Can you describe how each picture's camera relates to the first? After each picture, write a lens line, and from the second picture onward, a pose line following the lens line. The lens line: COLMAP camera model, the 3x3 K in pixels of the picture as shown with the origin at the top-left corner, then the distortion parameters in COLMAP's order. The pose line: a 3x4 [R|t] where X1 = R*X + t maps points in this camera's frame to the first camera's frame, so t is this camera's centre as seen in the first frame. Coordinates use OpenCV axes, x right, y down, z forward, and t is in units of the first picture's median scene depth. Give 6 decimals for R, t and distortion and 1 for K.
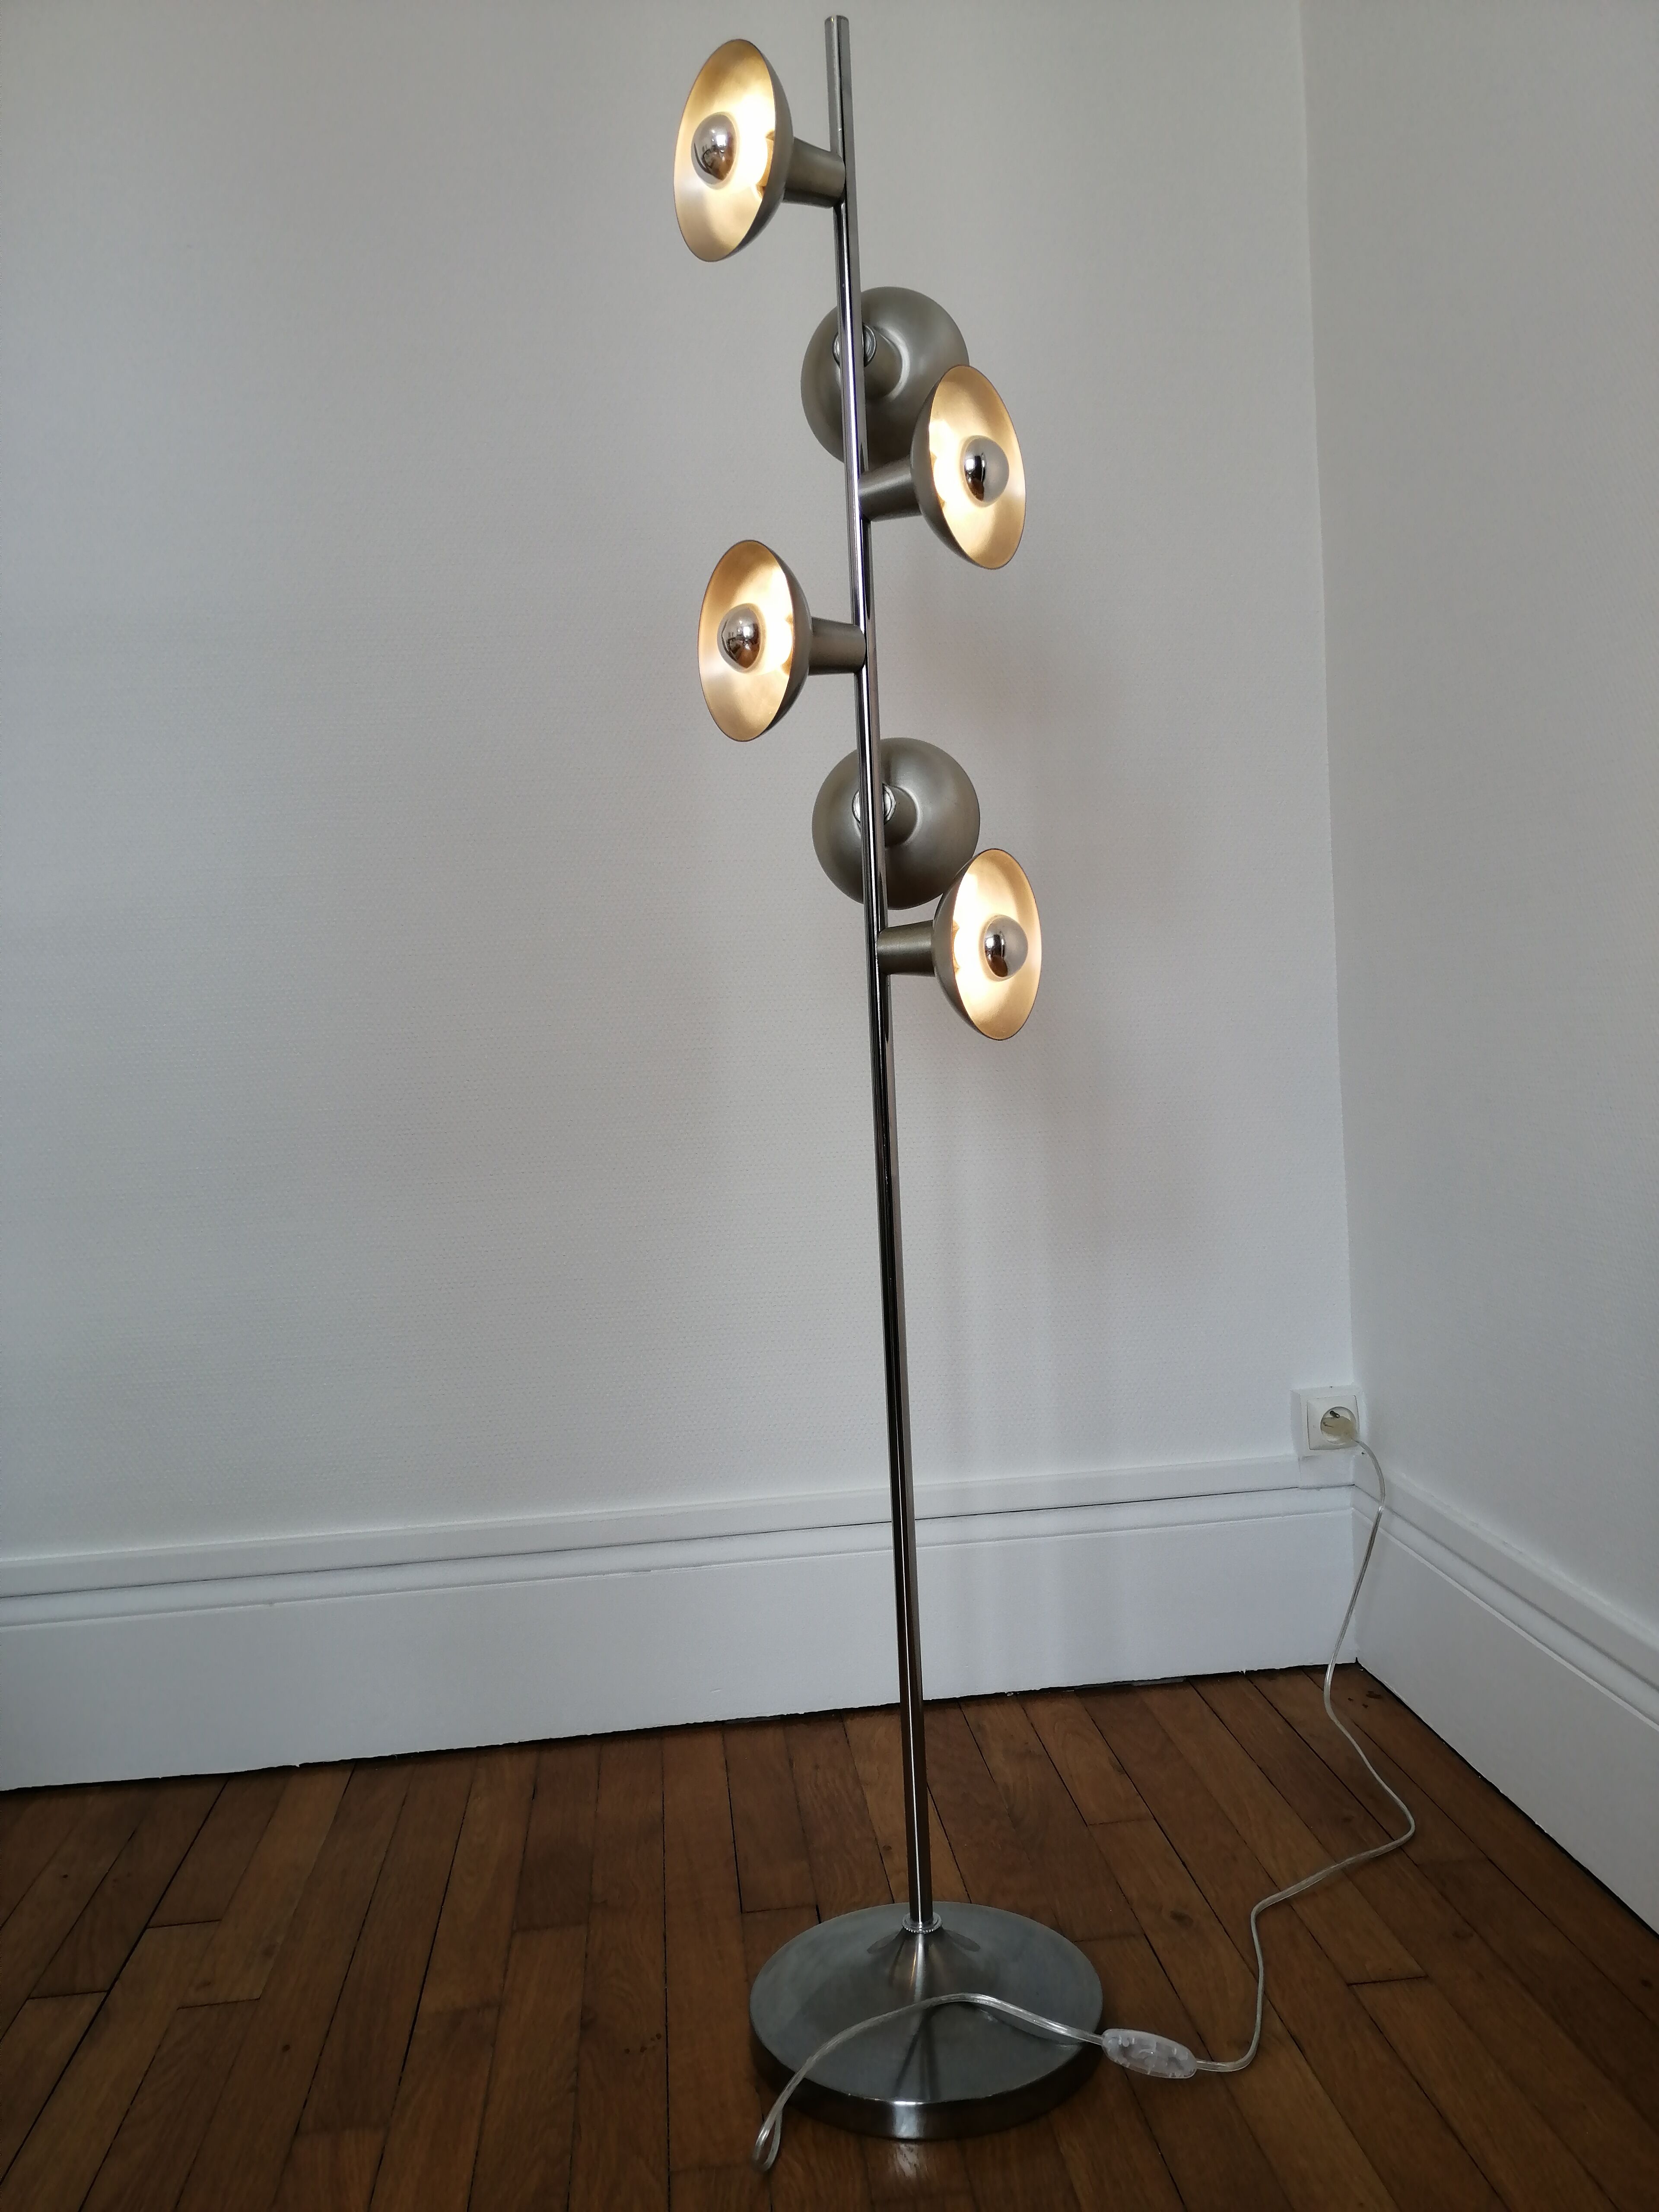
lens RADIAL K [[1735.7, 0, 823.6], [0, 1735.7, 1112.1], [0, 0, 1]] dist [0.030286, -0.047280]
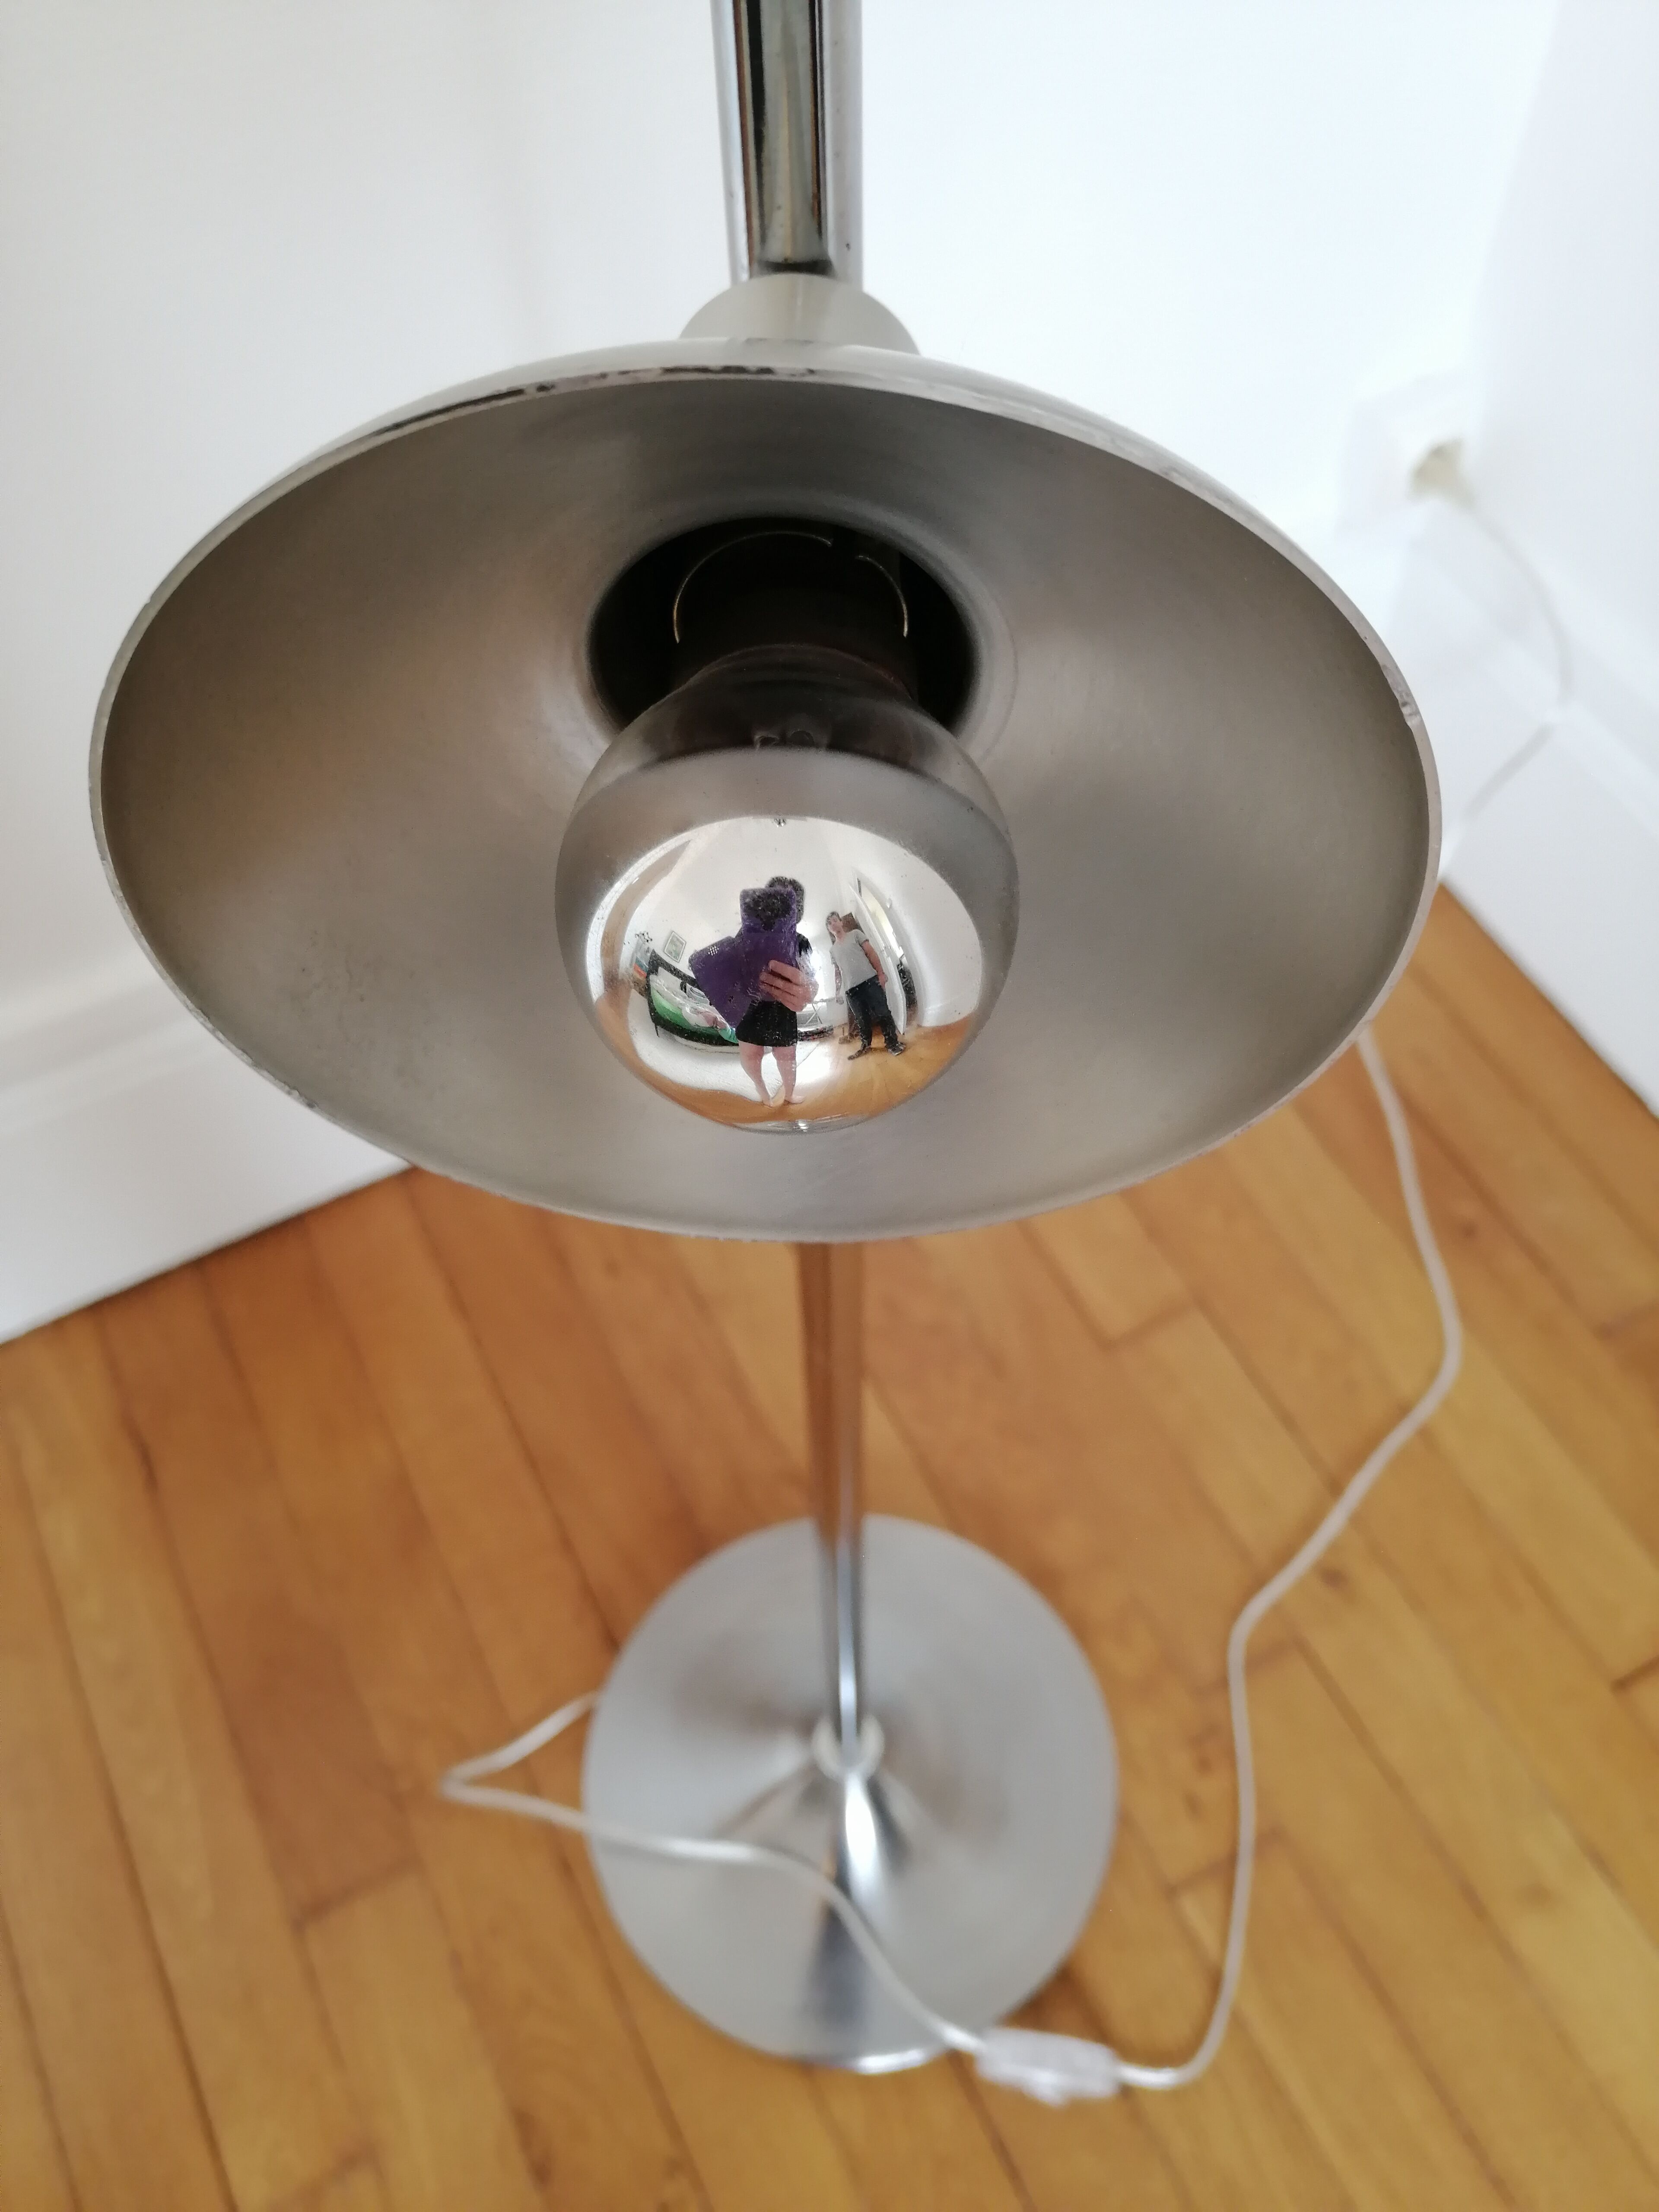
lens RADIAL K [[1837.6, 0, 835.5], [0, 1837.6, 1109.4], [0, 0, 1]] dist [-0.000907, -0.033996]
pose [[0.928483, -0.288519, 0.233828, -0.080126], [-0.009450, 0.611070, 0.791520, -0.191207], [-0.371254, -0.737123, 0.564641, 0.831806]]
